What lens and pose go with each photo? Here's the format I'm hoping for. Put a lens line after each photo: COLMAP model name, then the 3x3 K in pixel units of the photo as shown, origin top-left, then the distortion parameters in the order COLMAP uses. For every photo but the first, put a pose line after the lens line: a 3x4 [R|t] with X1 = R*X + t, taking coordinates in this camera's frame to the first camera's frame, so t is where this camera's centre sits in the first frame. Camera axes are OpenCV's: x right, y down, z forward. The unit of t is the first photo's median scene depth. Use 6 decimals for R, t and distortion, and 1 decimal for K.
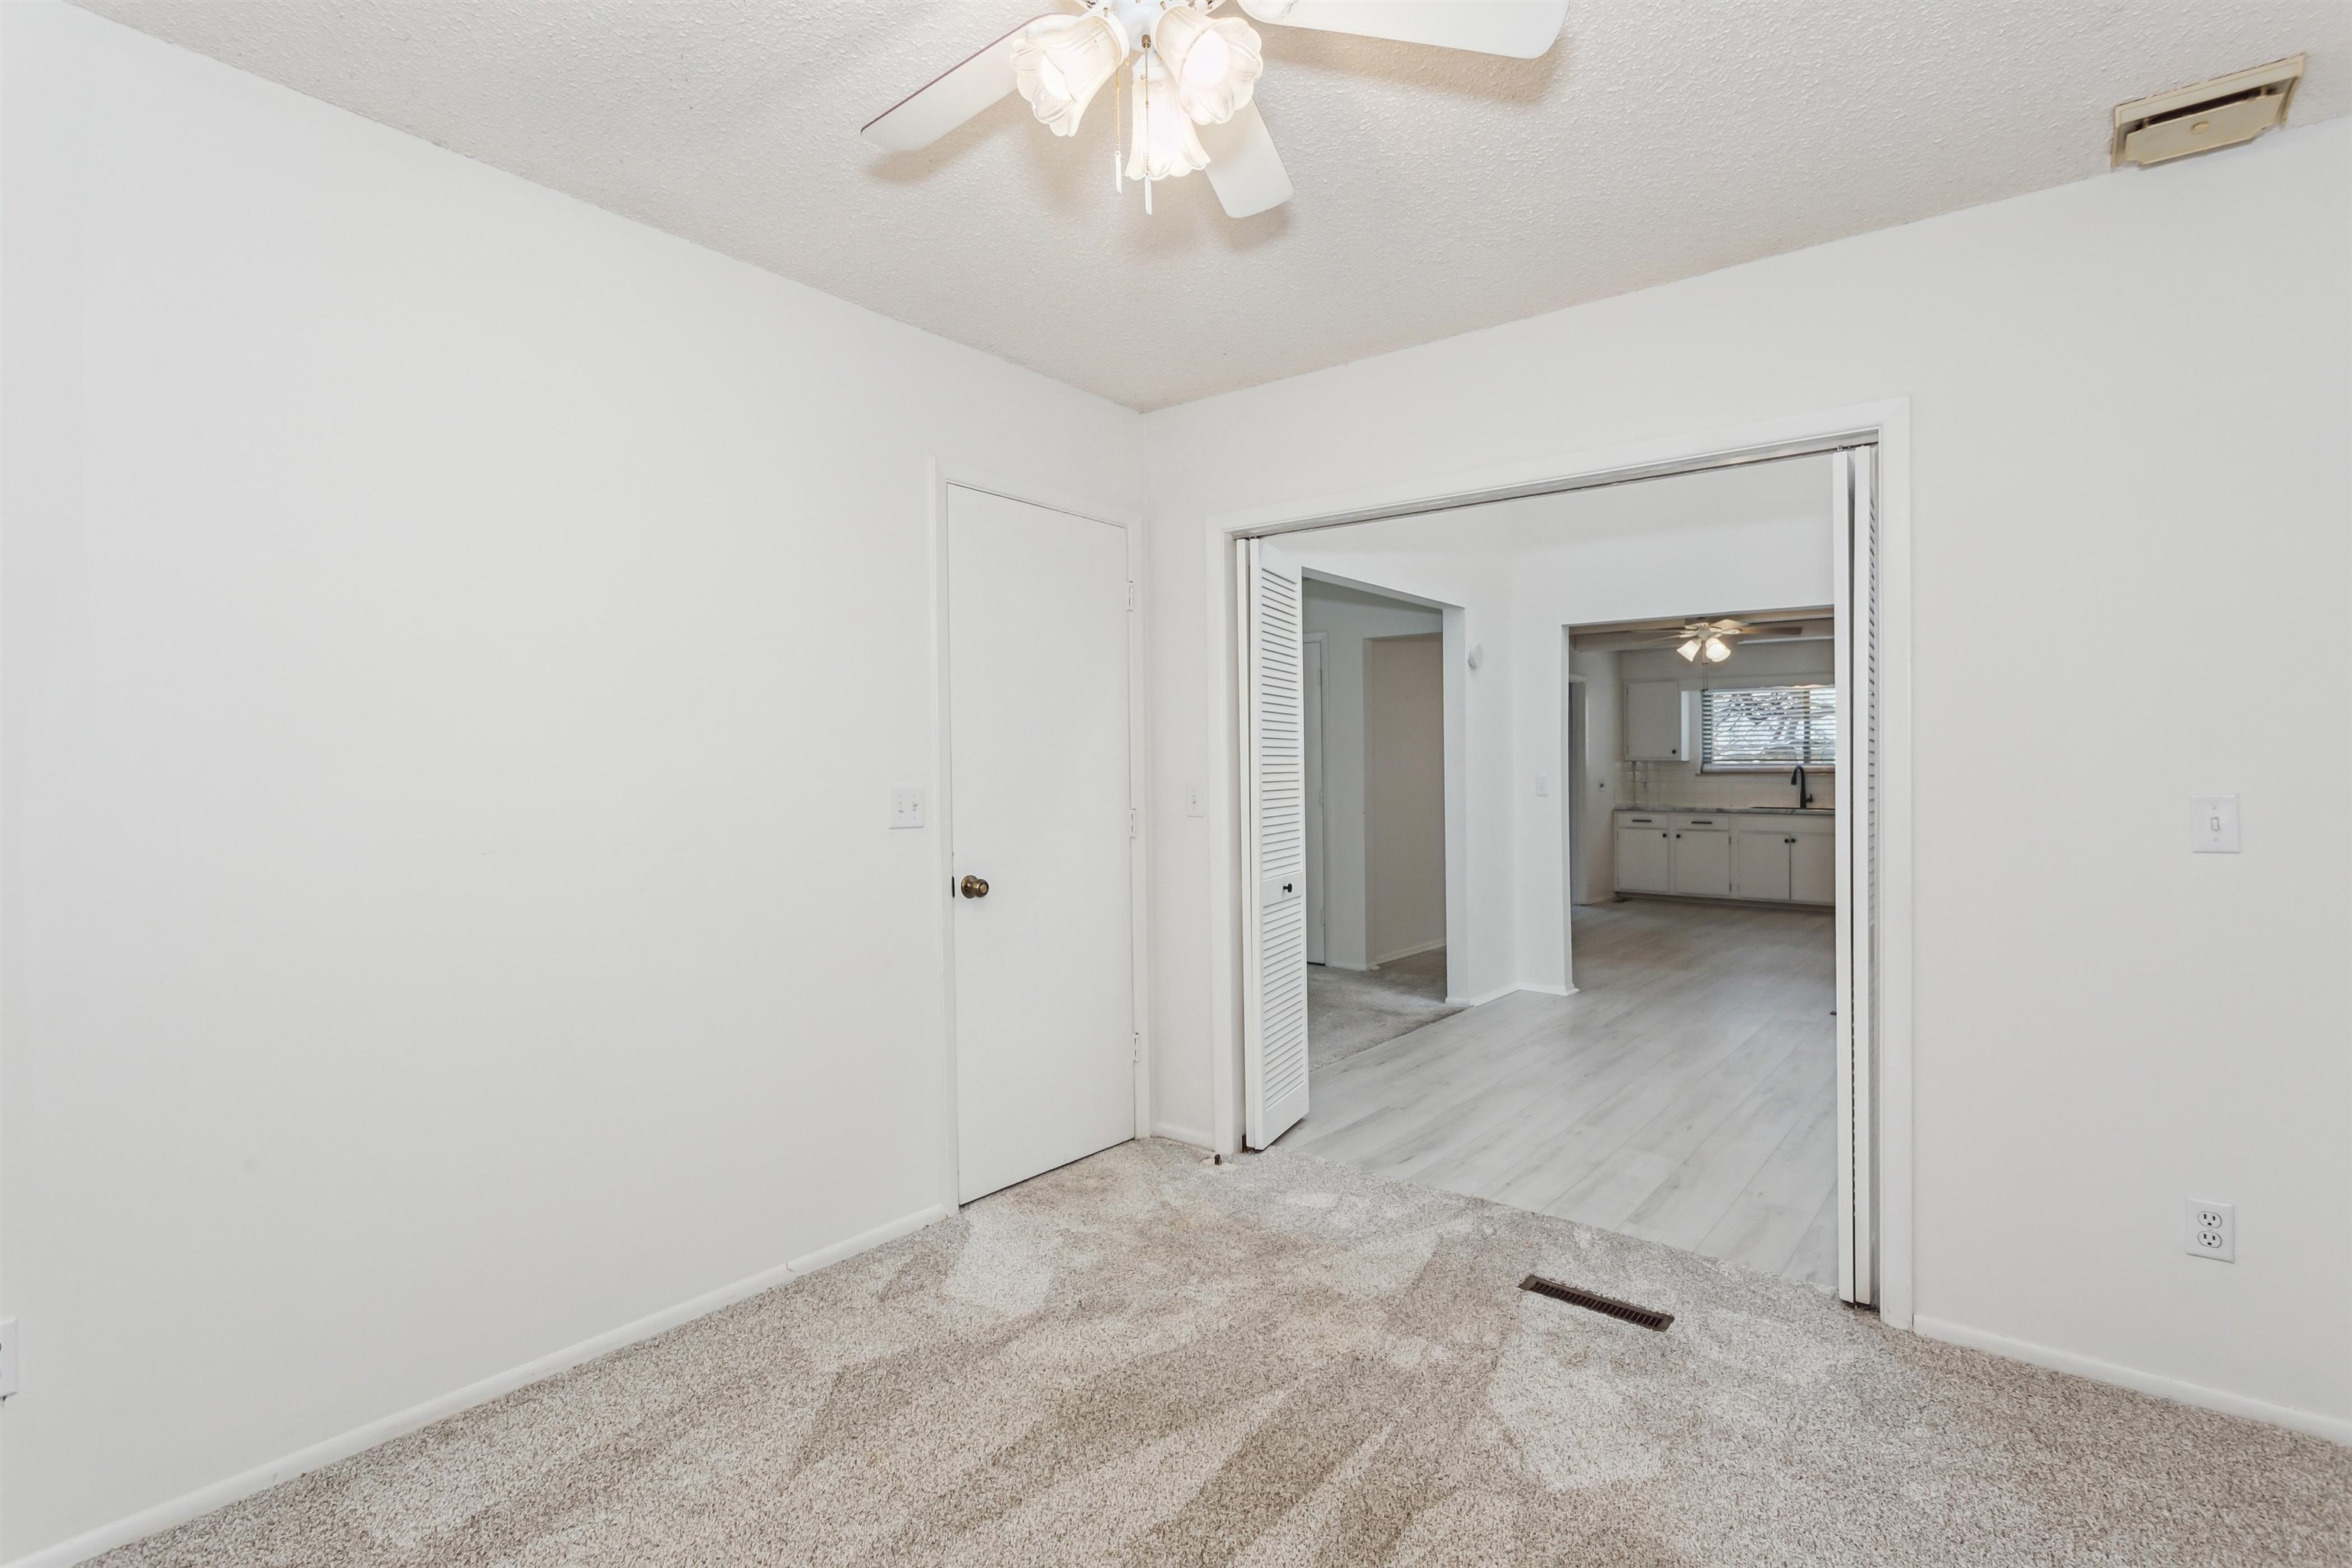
lens RADIAL K [[1128.4, 0, 1189.4], [0, 1128.4, 787.5], [0, 0, 1]] dist [0.002658, 0.000138]
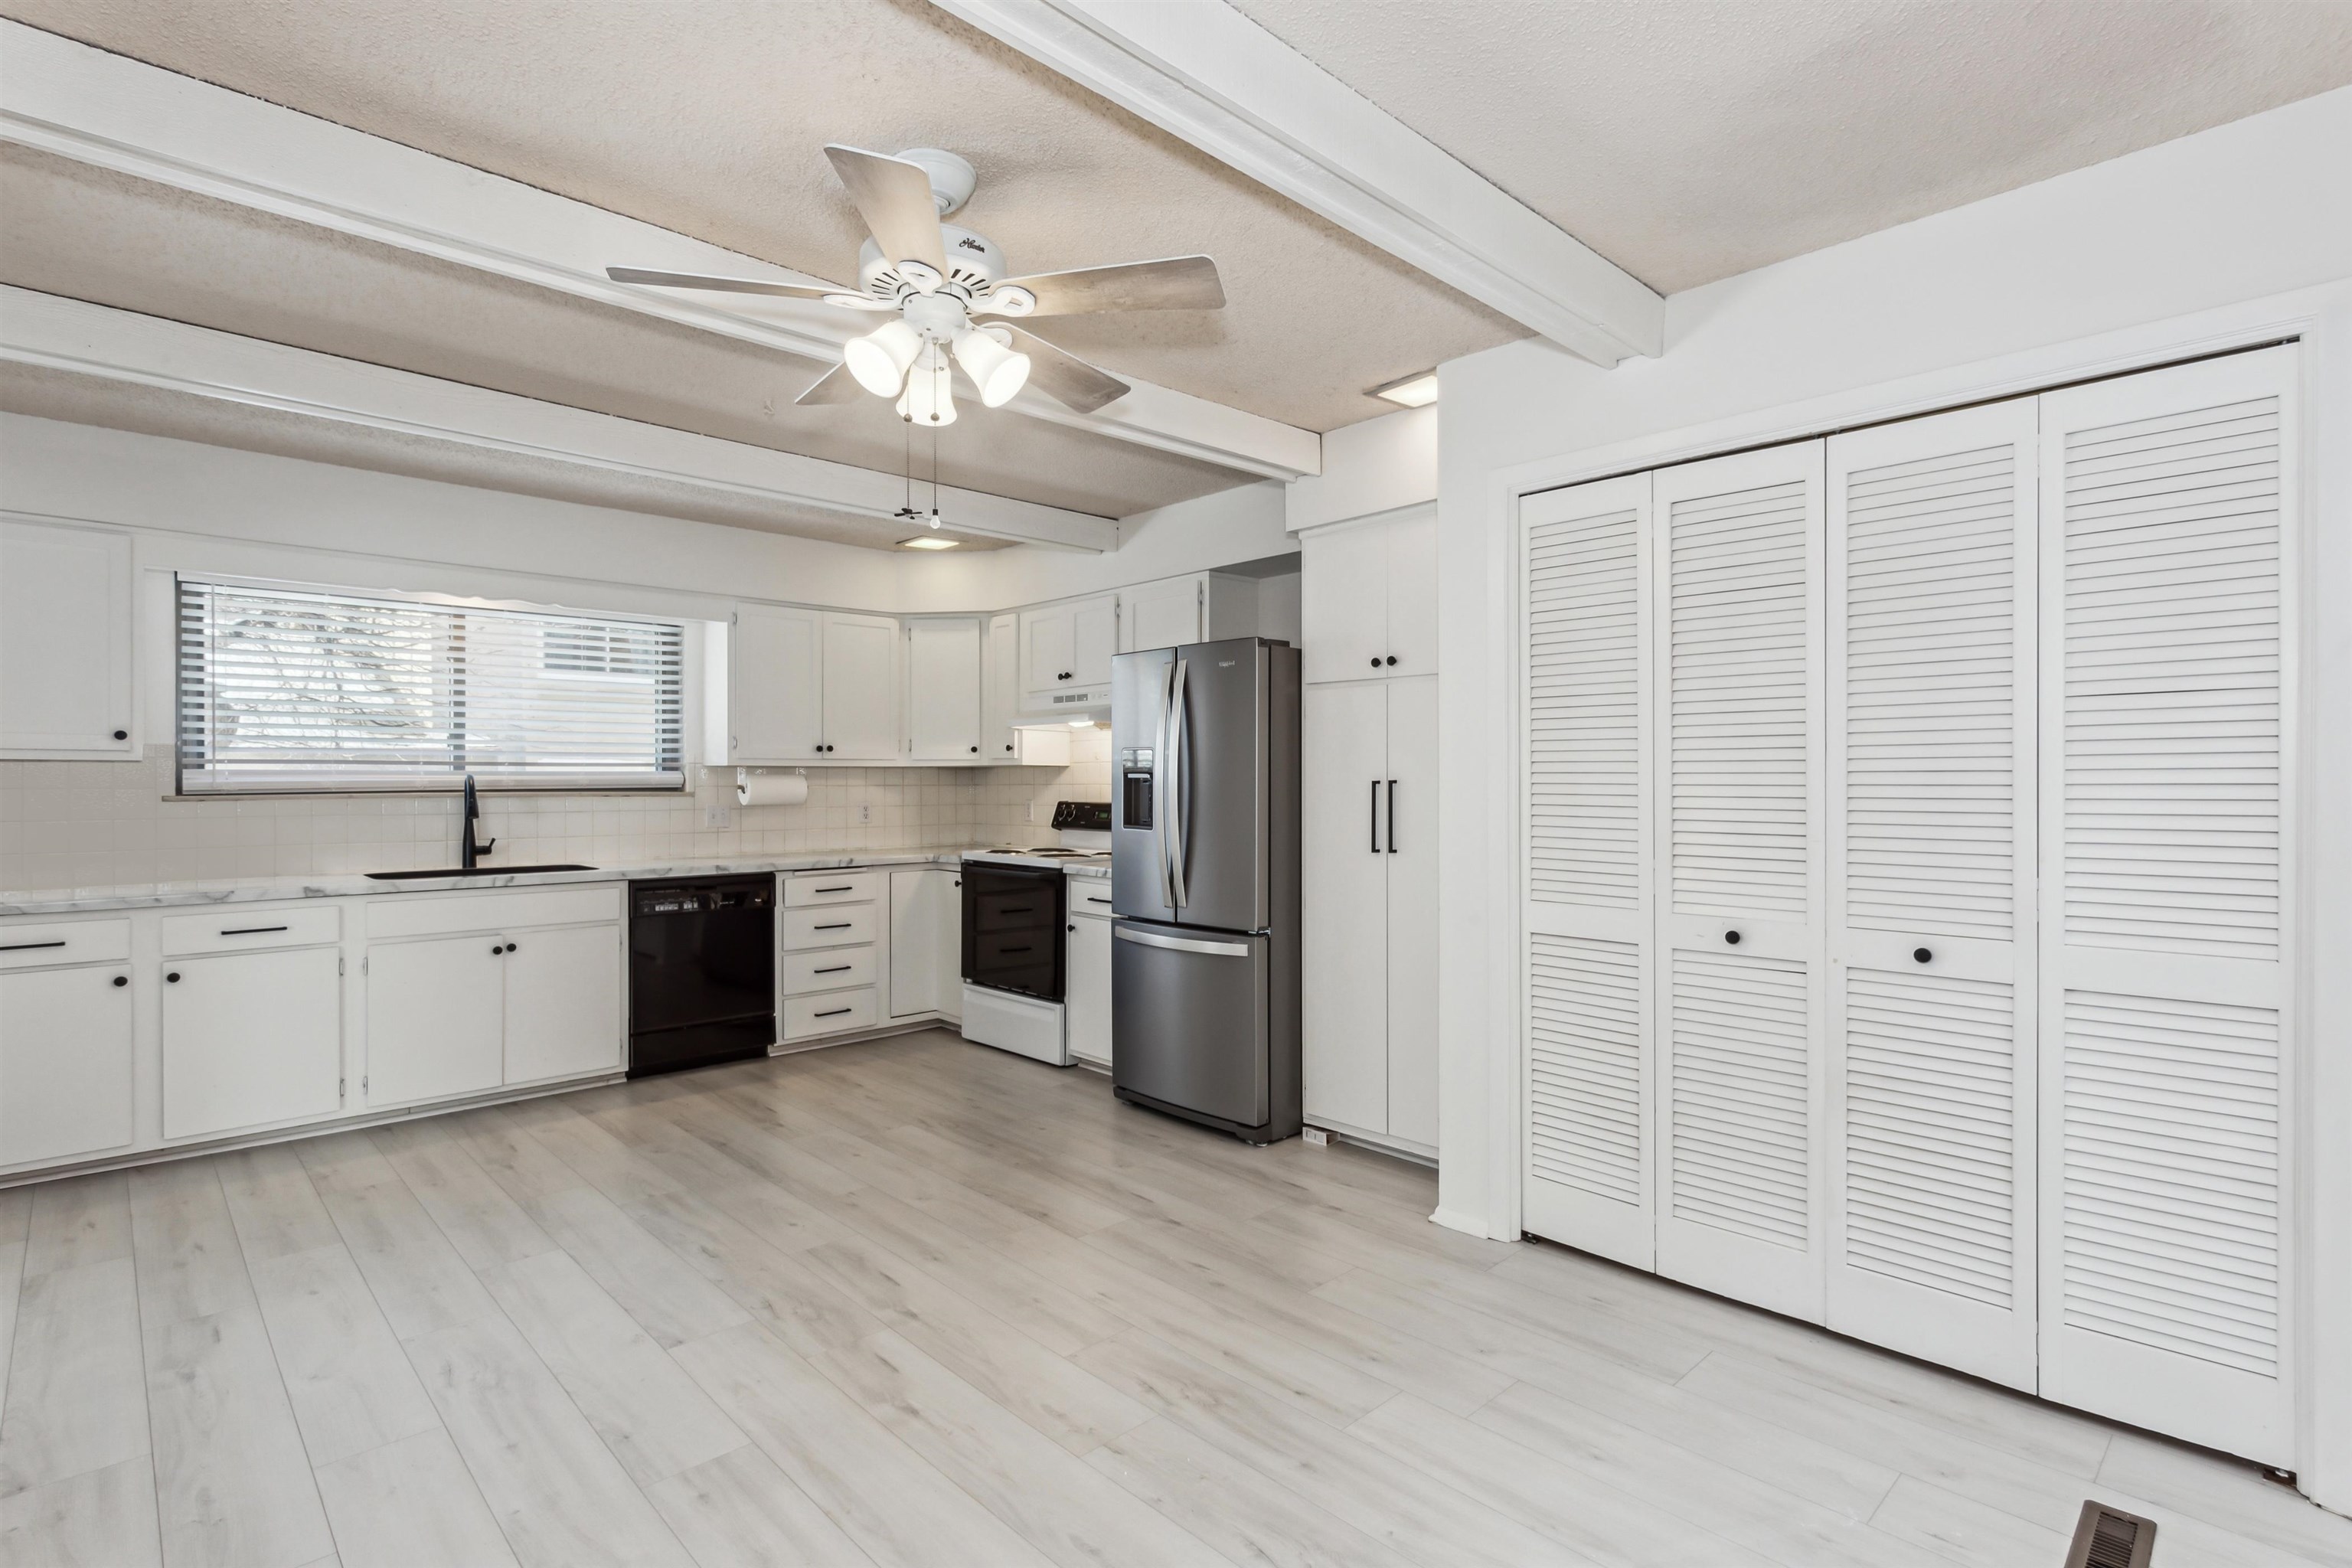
lens RADIAL K [[1128.4, 0, 1189.4], [0, 1128.4, 787.5], [0, 0, 1]] dist [0.002658, 0.000138]
pose [[0.130420, -0.006469, 0.991438, 0.131601], [0.016403, 0.999856, 0.004366, -0.011866], [-0.991323, 0.015693, 0.130508, 0.654090]]
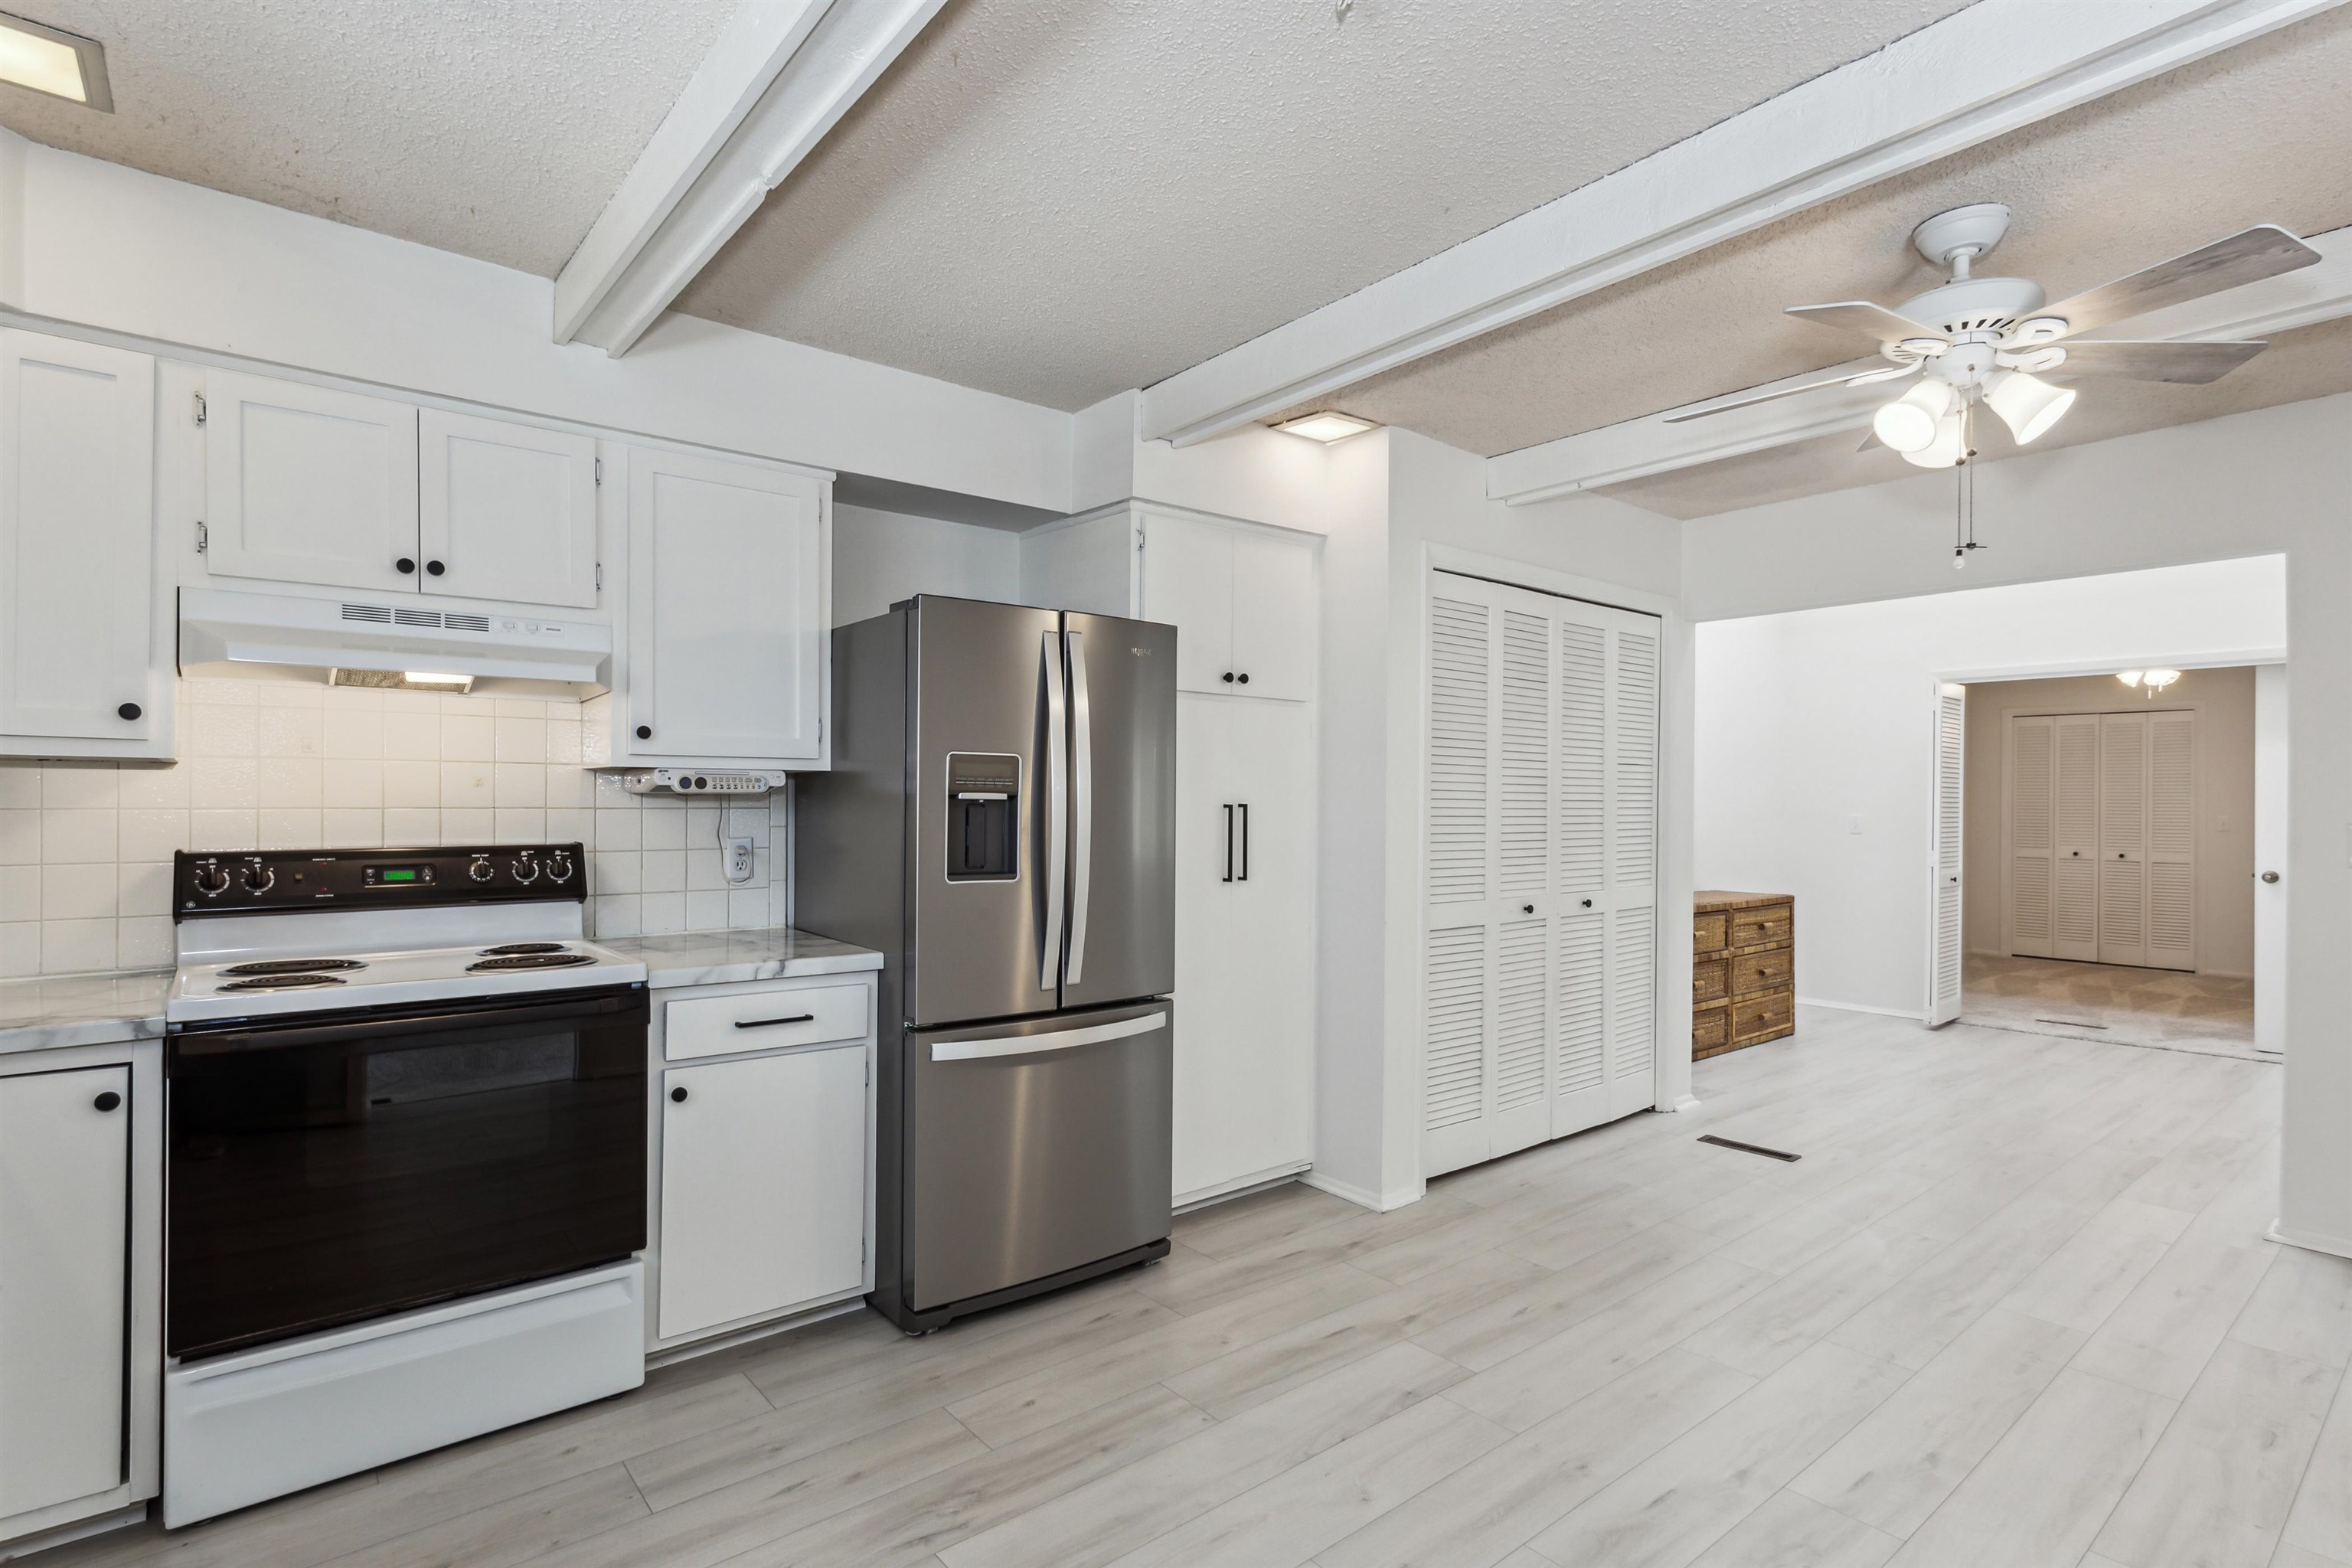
lens RADIAL K [[1169.0, 0, 1182.3], [0, 1169.0, 800.1], [0, 0, 1]] dist [0.000394, -0.000479]
pose [[-0.979305, -0.005596, 0.202315, 0.437310], [-0.002548, 0.999879, 0.015326, -0.017968], [-0.202376, 0.014493, -0.979201, 0.982755]]
